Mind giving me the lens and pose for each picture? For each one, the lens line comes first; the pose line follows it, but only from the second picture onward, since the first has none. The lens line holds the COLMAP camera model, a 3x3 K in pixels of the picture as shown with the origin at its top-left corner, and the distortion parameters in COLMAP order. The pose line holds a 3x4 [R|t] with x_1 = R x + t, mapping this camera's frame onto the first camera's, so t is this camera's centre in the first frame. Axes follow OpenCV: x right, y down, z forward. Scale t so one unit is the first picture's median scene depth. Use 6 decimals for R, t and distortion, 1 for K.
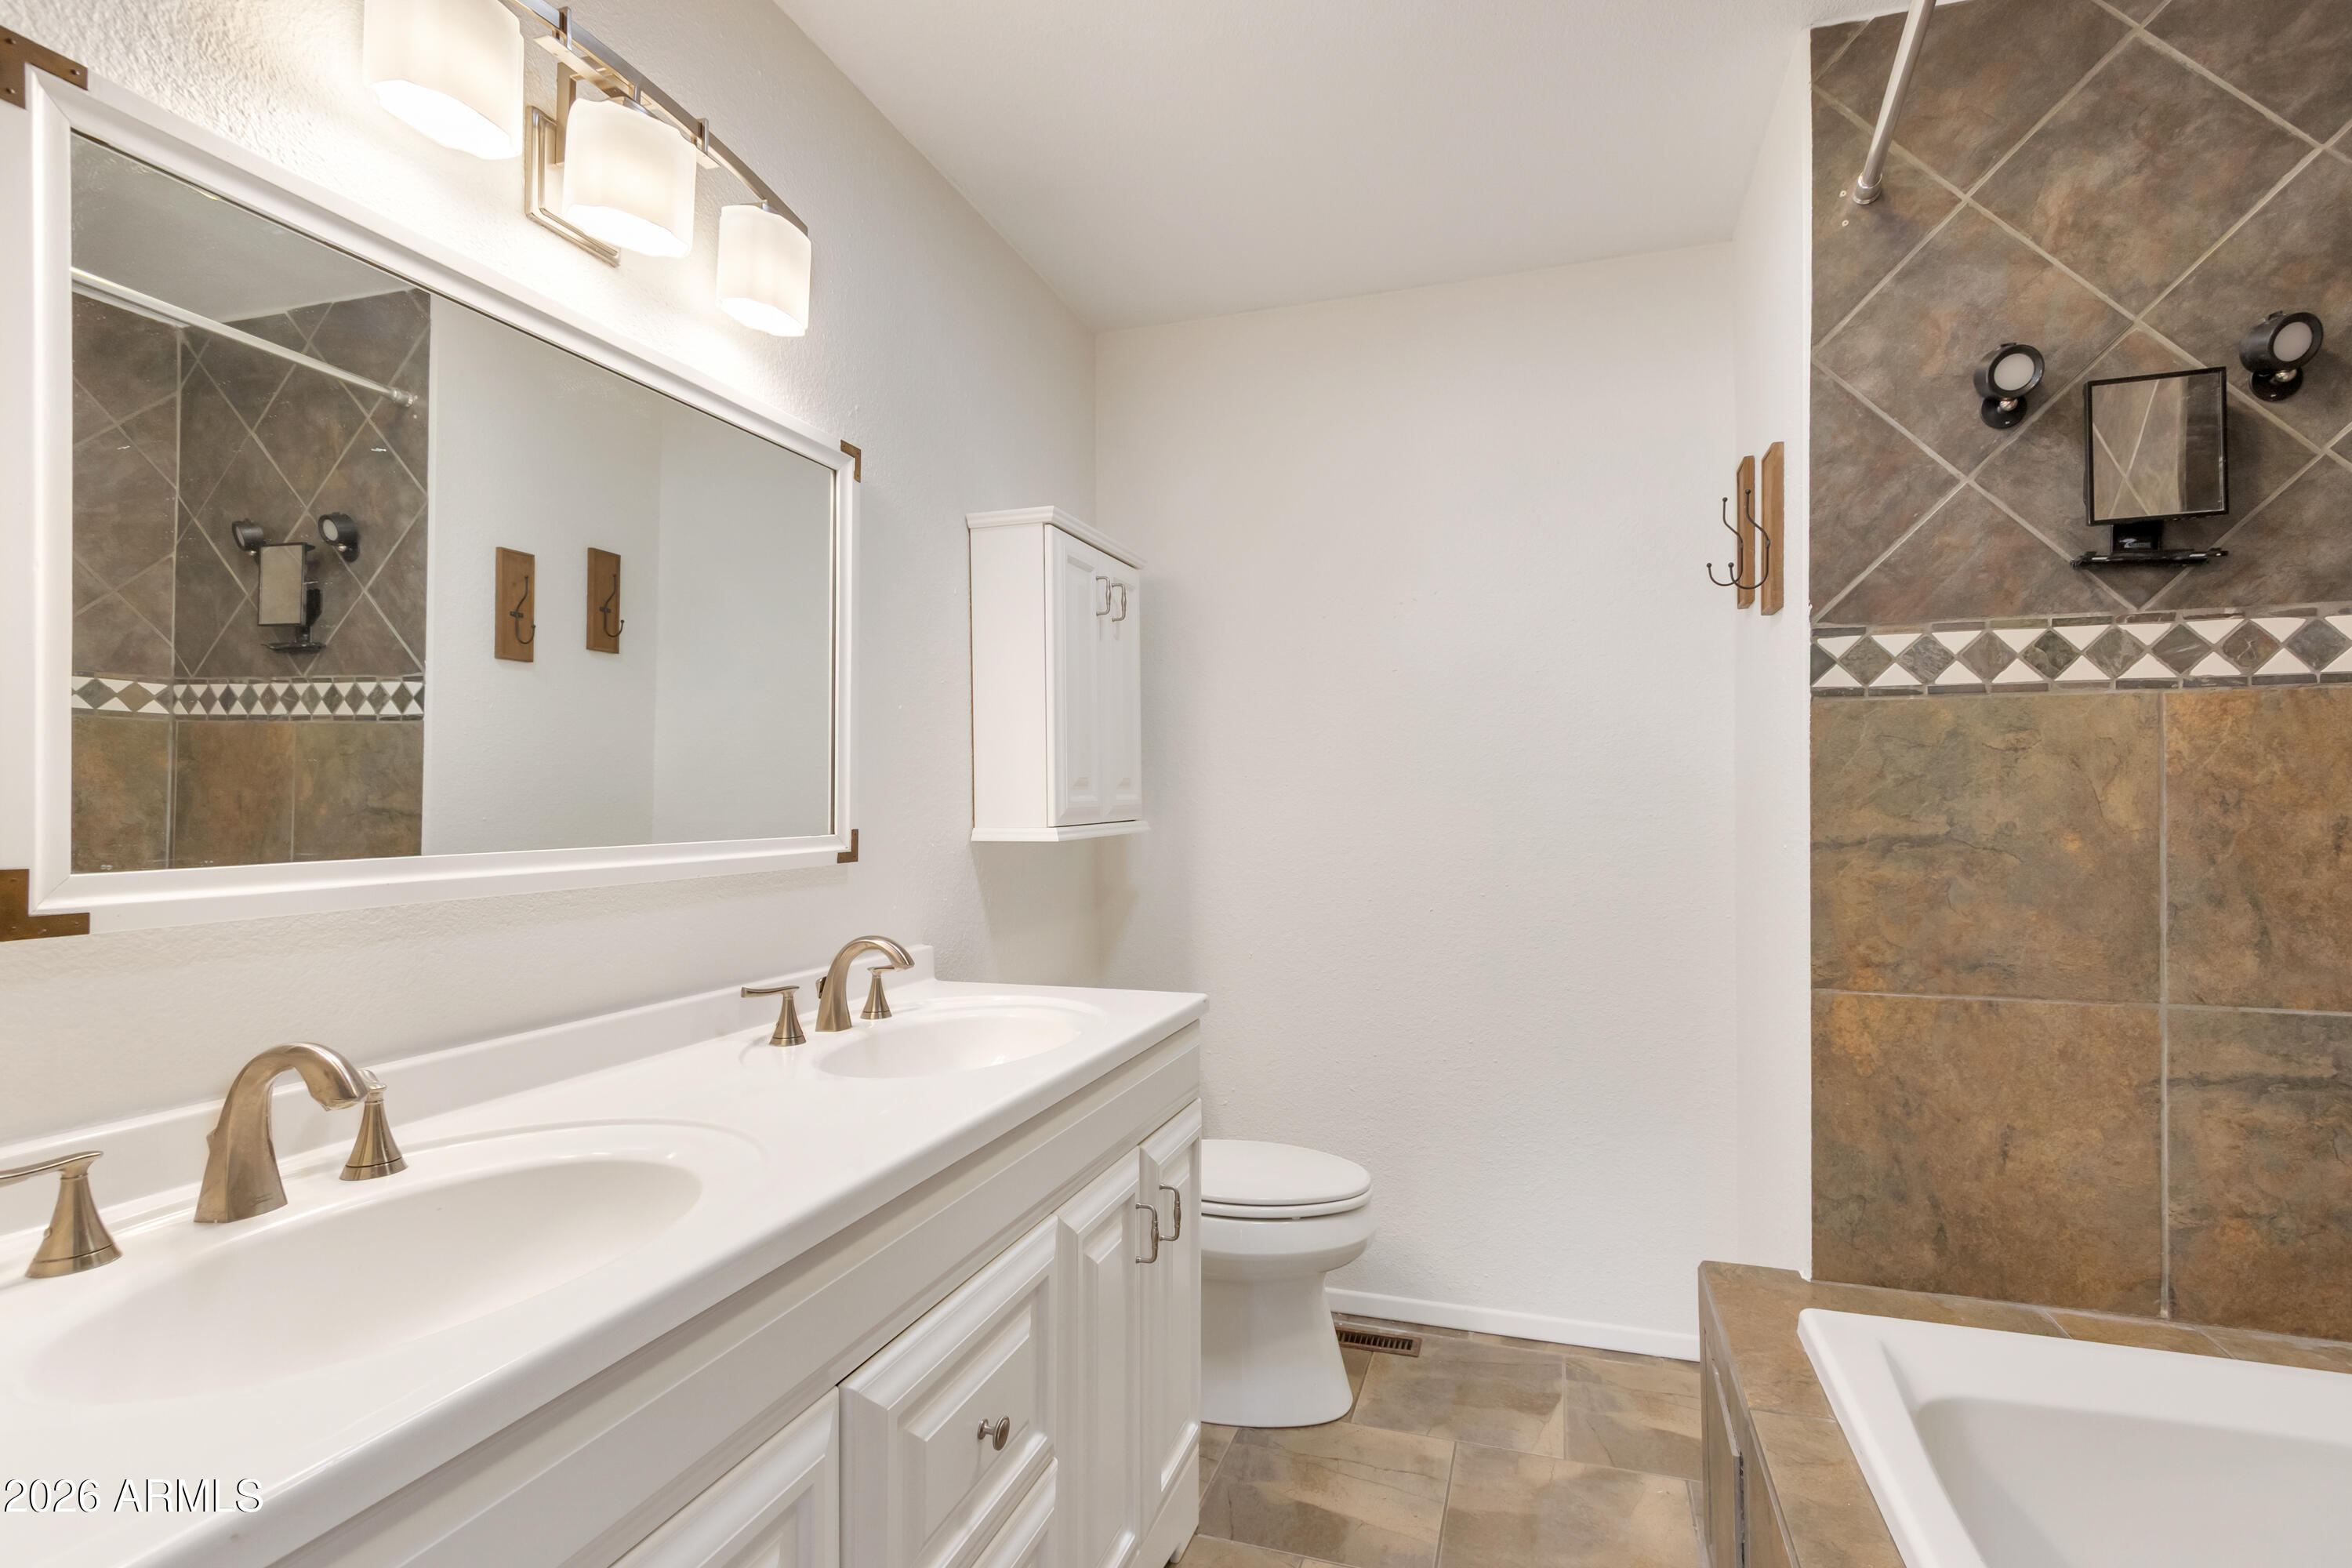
lens RADIAL K [[1088.1, 0, 1171.6], [0, 1088.1, 797.0], [0, 0, 1]] dist [0.007992, -0.002340]
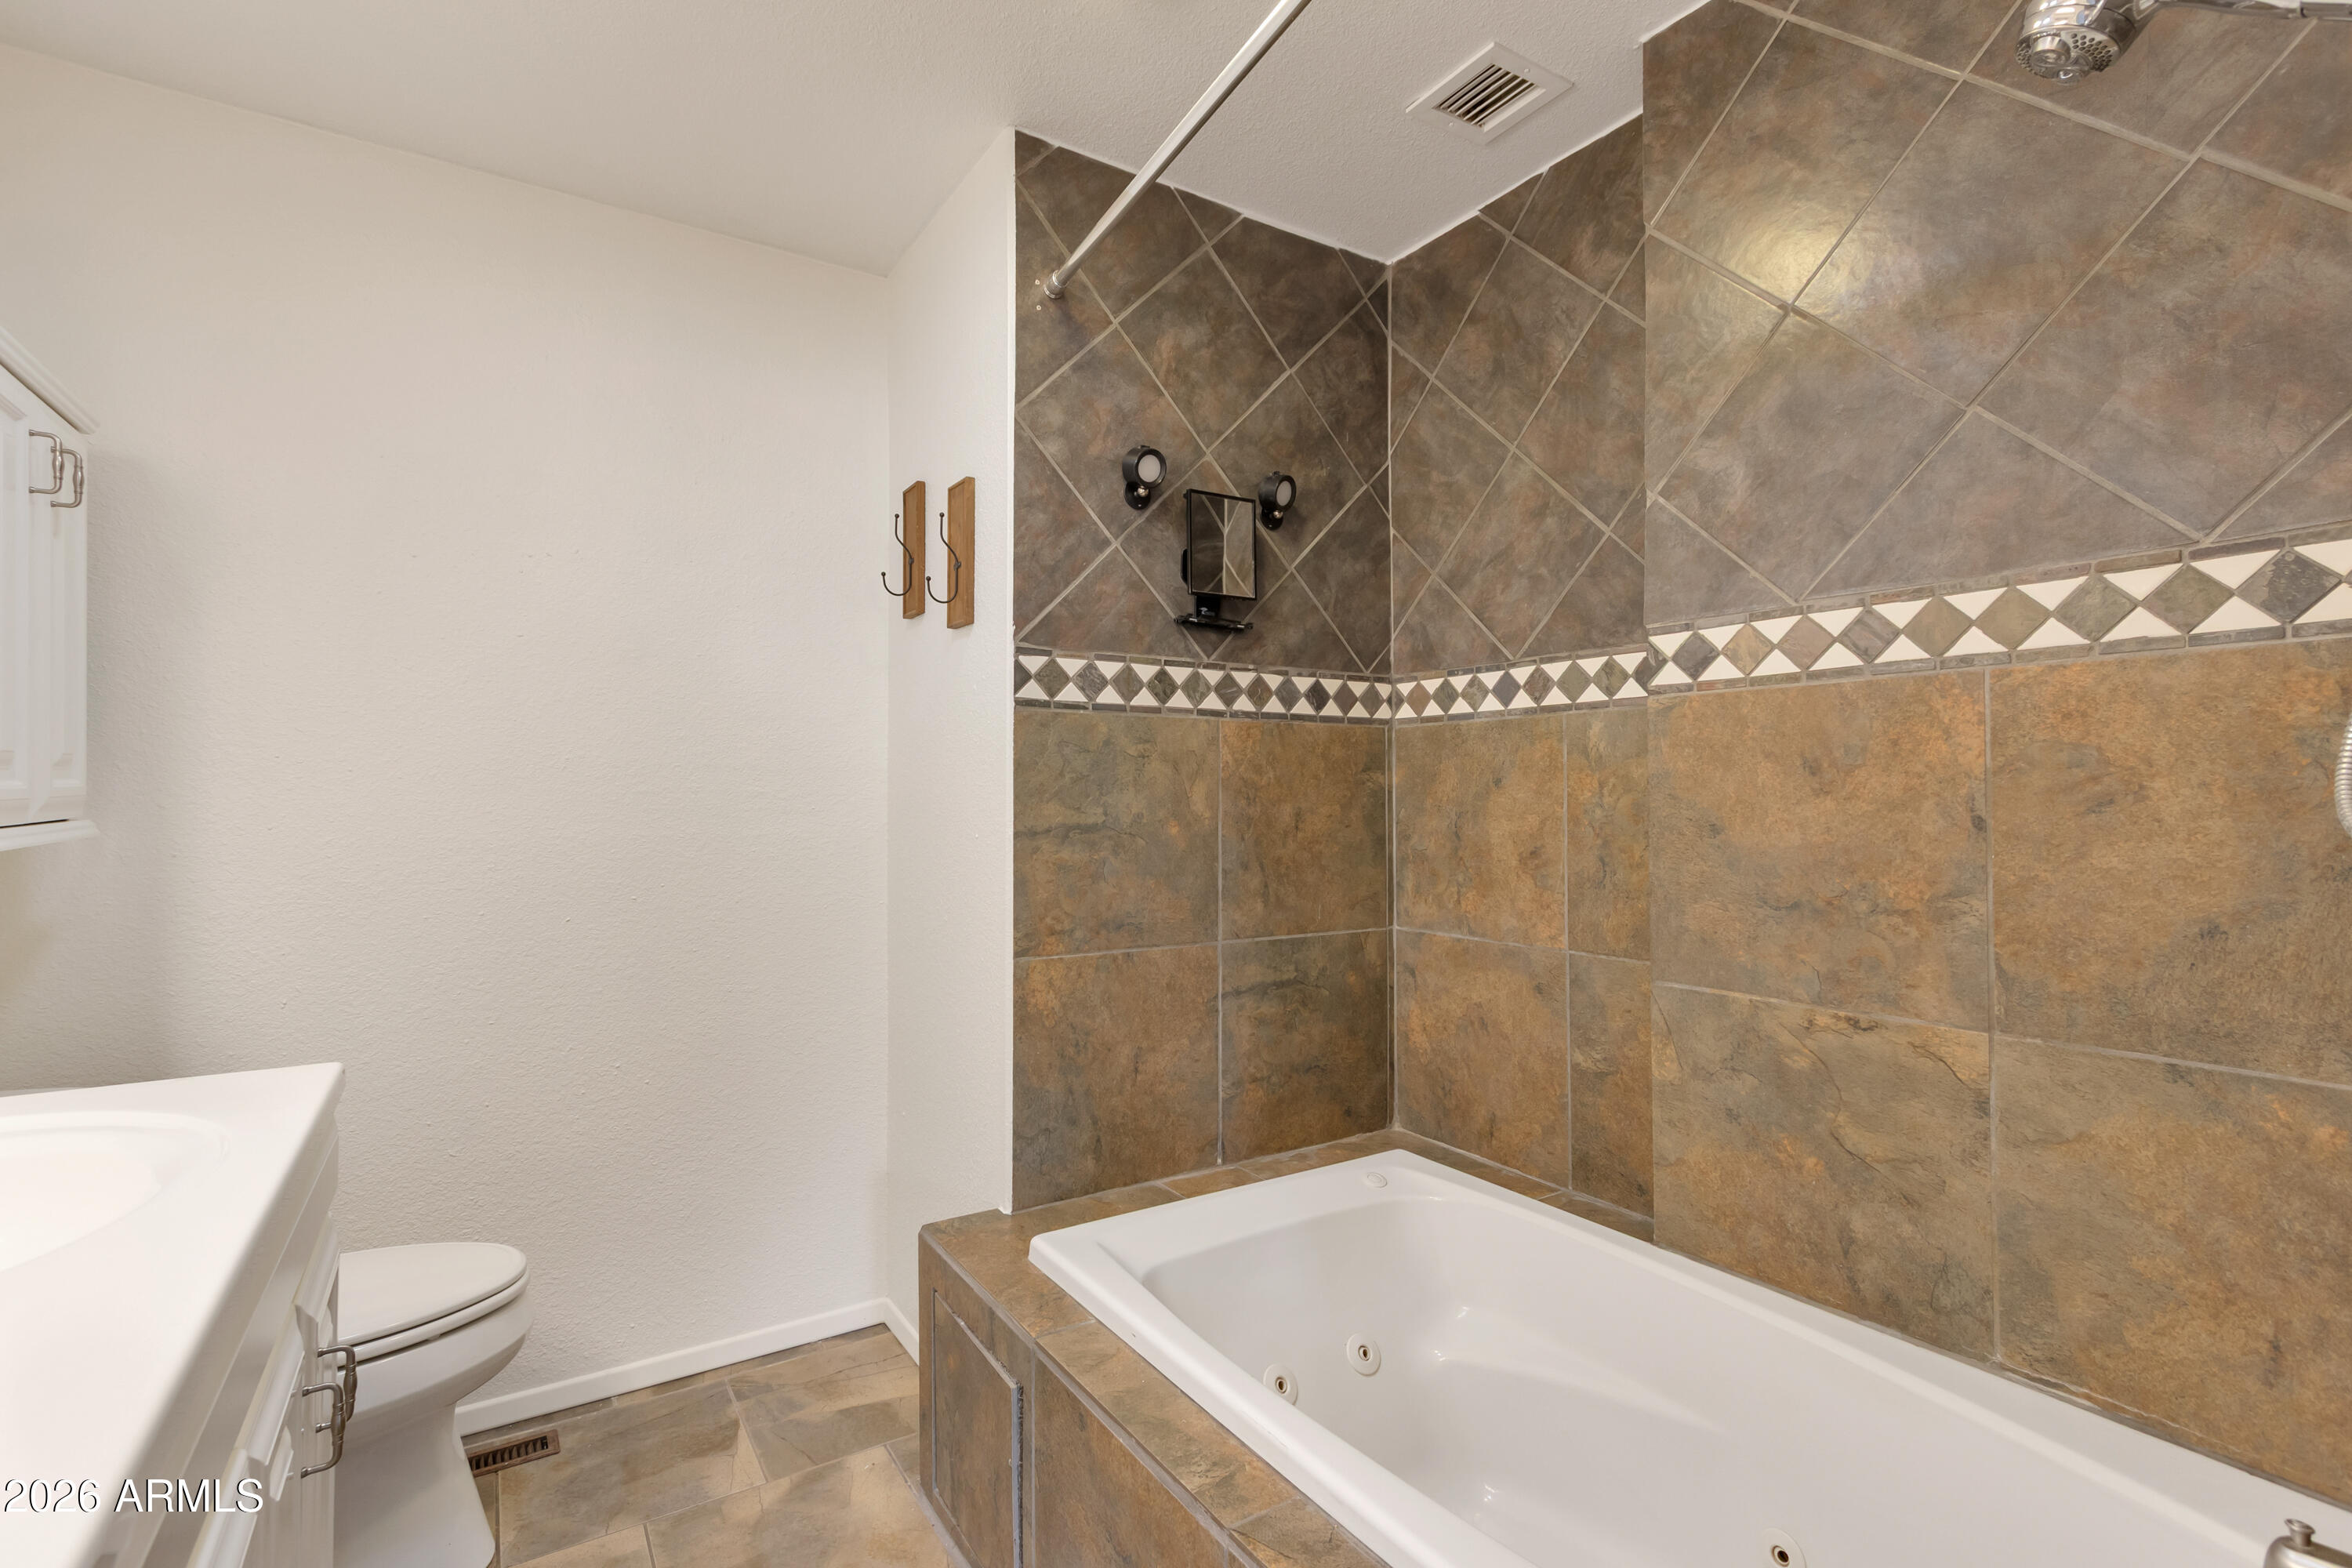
lens RADIAL K [[1088.1, 0, 1175.8], [0, 1088.1, 780.5], [0, 0, 1]] dist [0.007992, -0.002340]
pose [[0.636030, 0.015898, 0.771500, -0.199930], [-0.008376, 0.999871, -0.013698, 0.002205], [-0.771619, 0.002250, 0.636081, 0.141374]]
